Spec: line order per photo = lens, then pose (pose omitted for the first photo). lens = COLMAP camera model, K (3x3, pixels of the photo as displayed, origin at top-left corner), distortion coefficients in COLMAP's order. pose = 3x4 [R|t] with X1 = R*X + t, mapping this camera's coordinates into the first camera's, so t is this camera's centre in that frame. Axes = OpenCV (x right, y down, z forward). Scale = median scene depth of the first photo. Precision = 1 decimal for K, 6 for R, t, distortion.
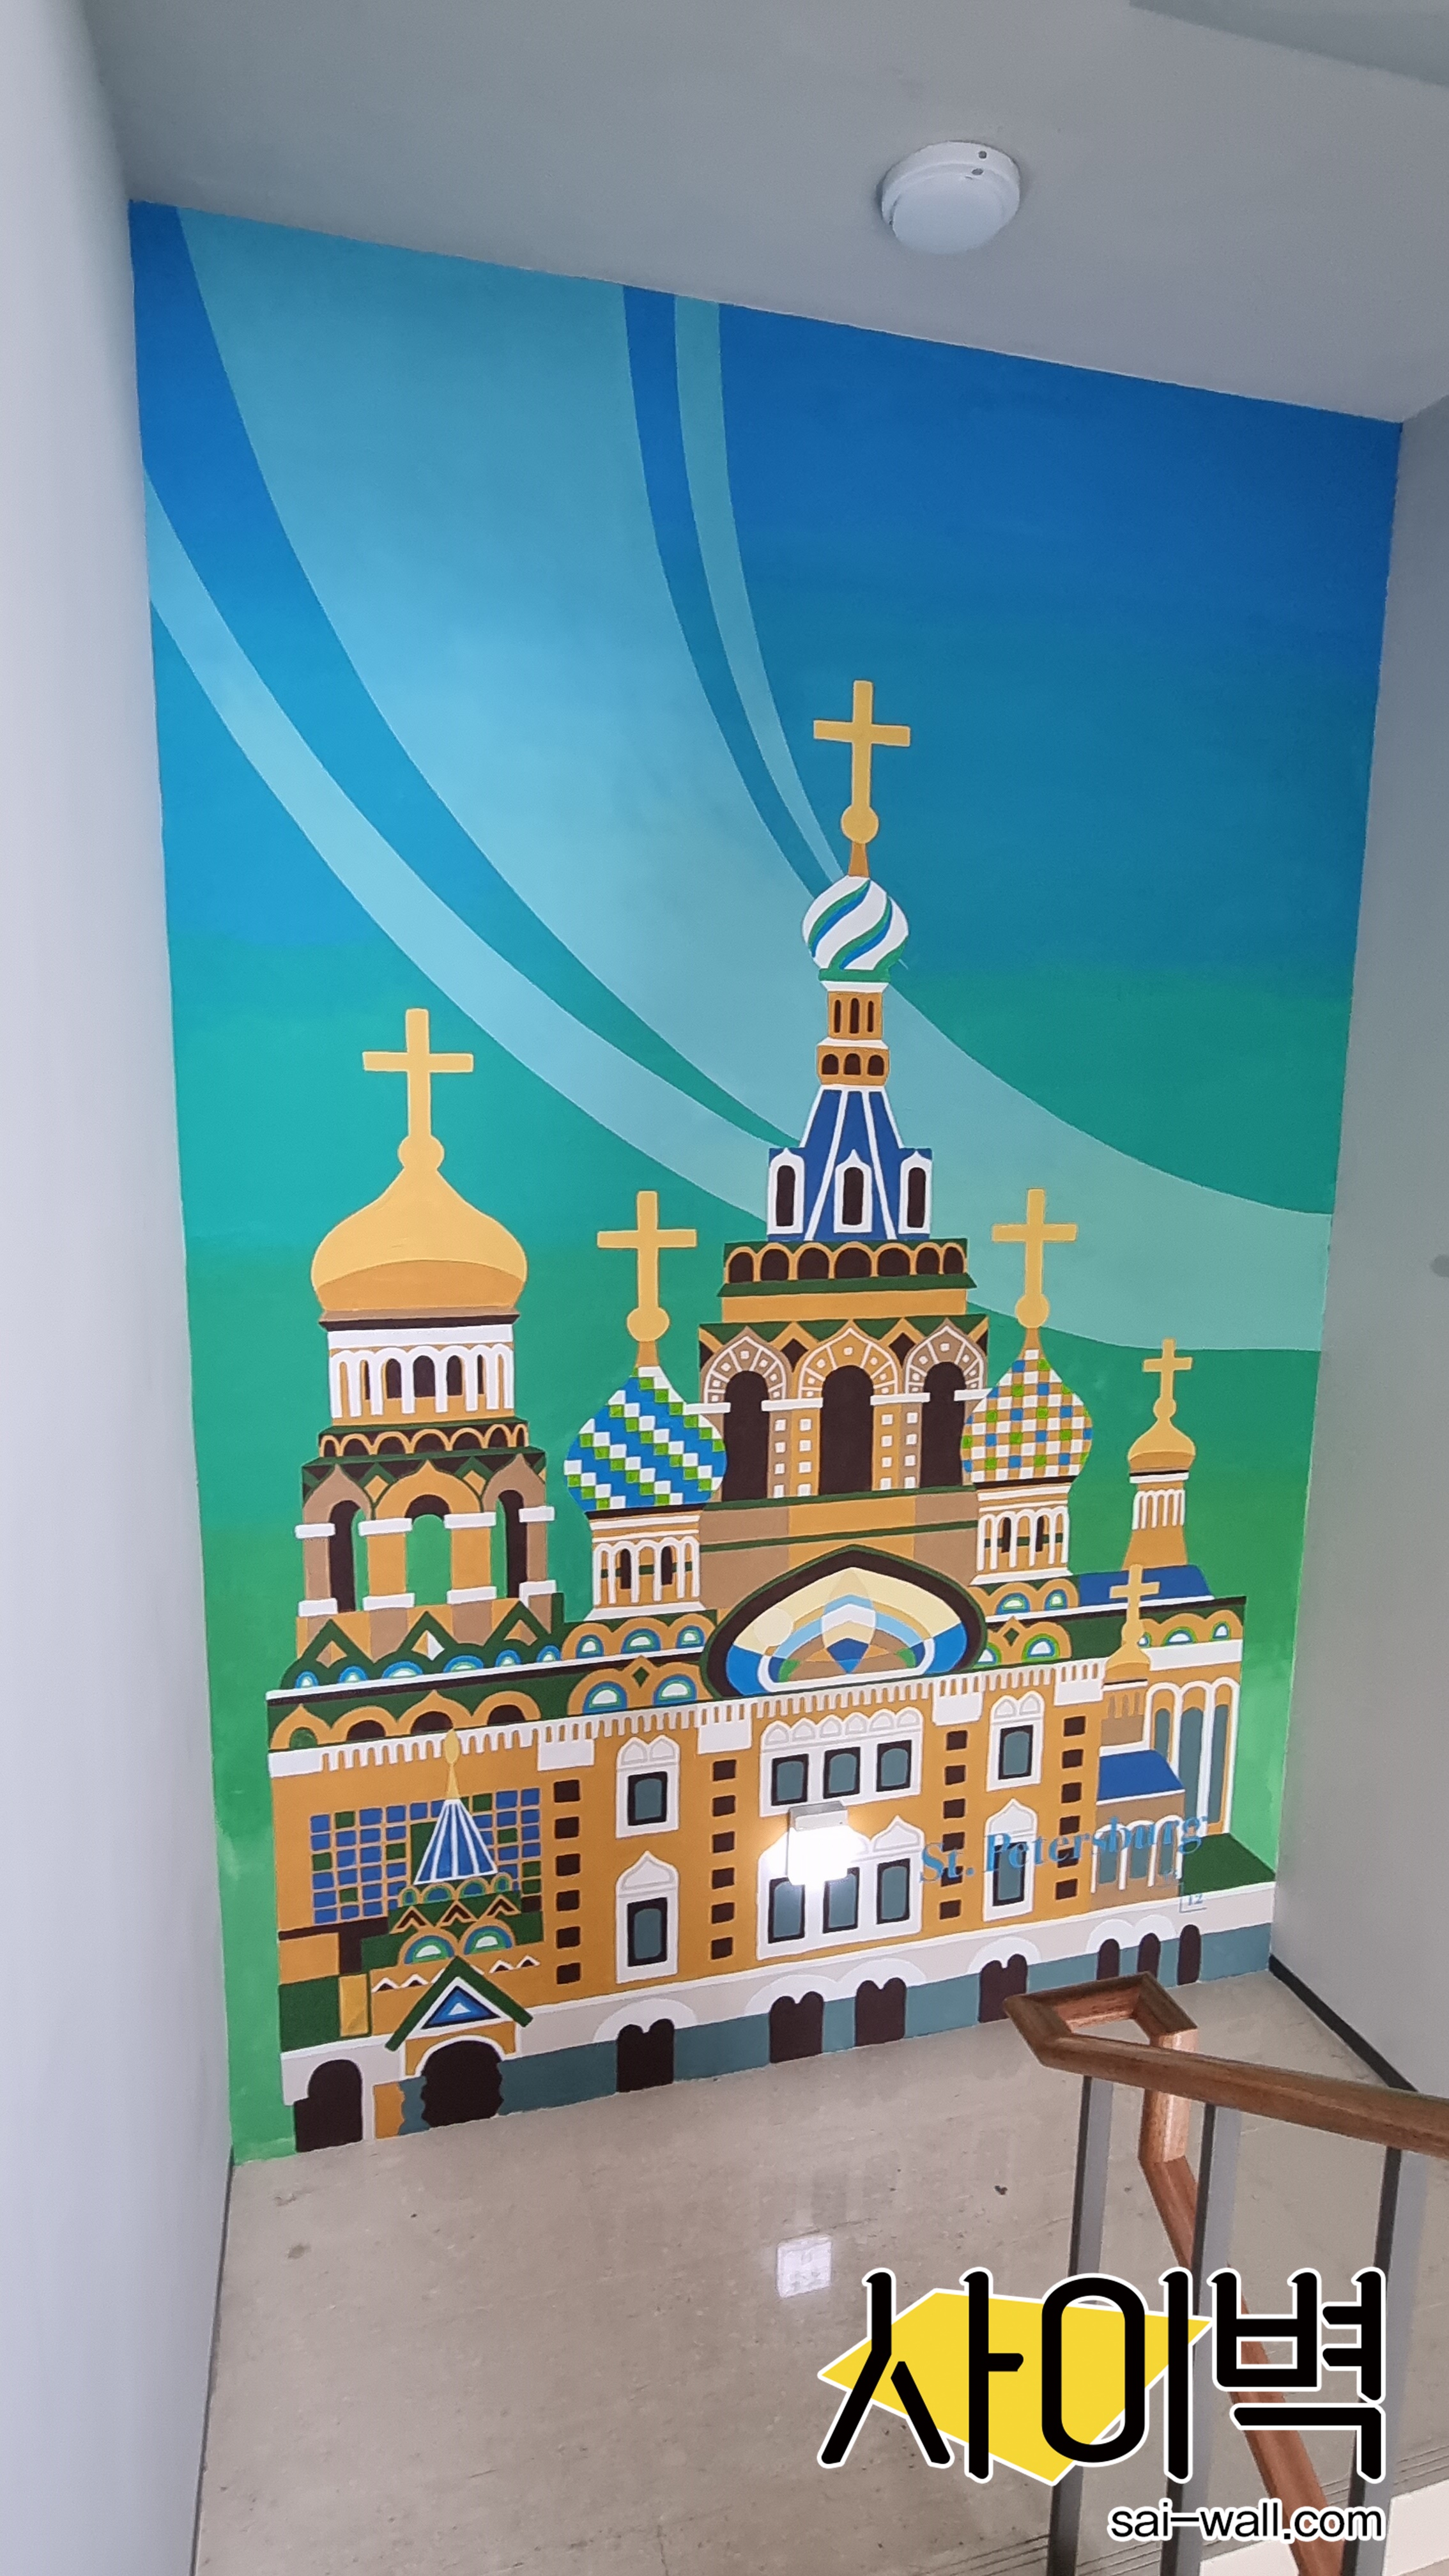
lens RADIAL K [[1034.2, 0, 729.6], [0, 1034.2, 1298.8], [0, 0, 1]] dist [0.003368, -0.003829]
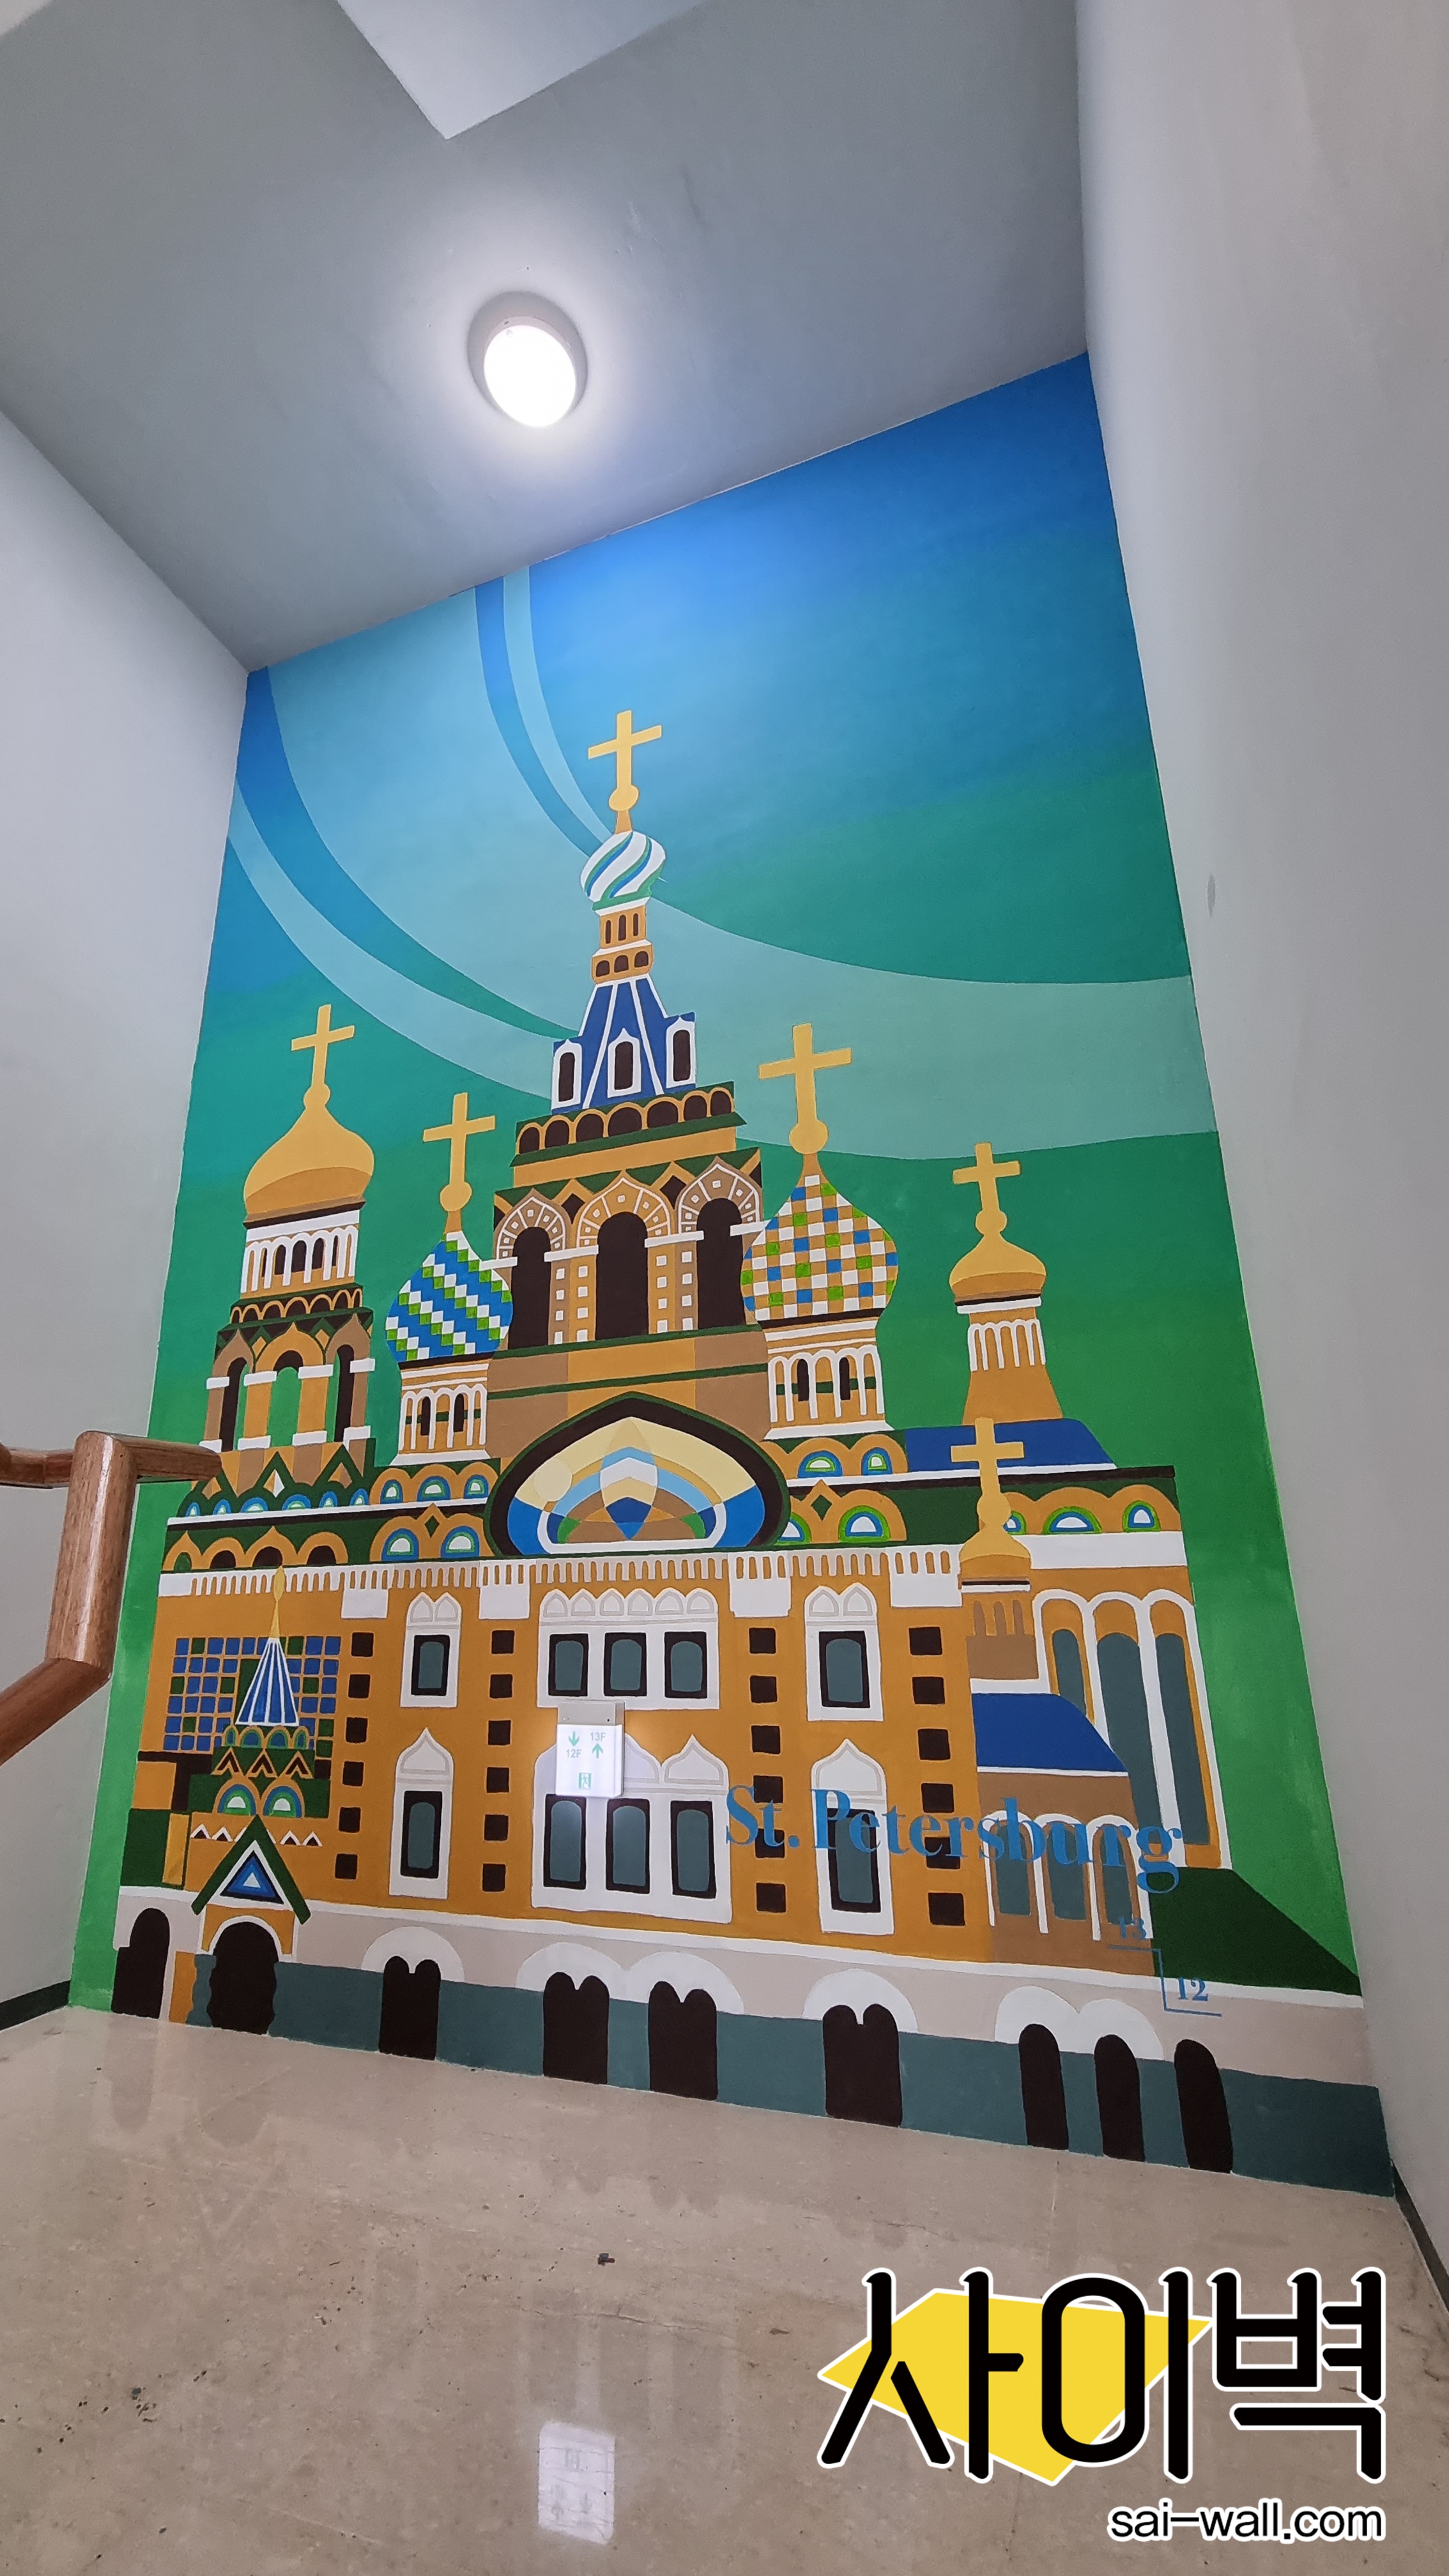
lens RADIAL K [[1034.2, 0, 729.6], [0, 1034.2, 1298.8], [0, 0, 1]] dist [0.003368, -0.003829]
pose [[0.847556, -0.171975, -0.502069, 0.707411], [-0.041272, 0.921816, -0.385425, 0.536162], [0.529098, 0.347391, 0.774193, 0.288634]]
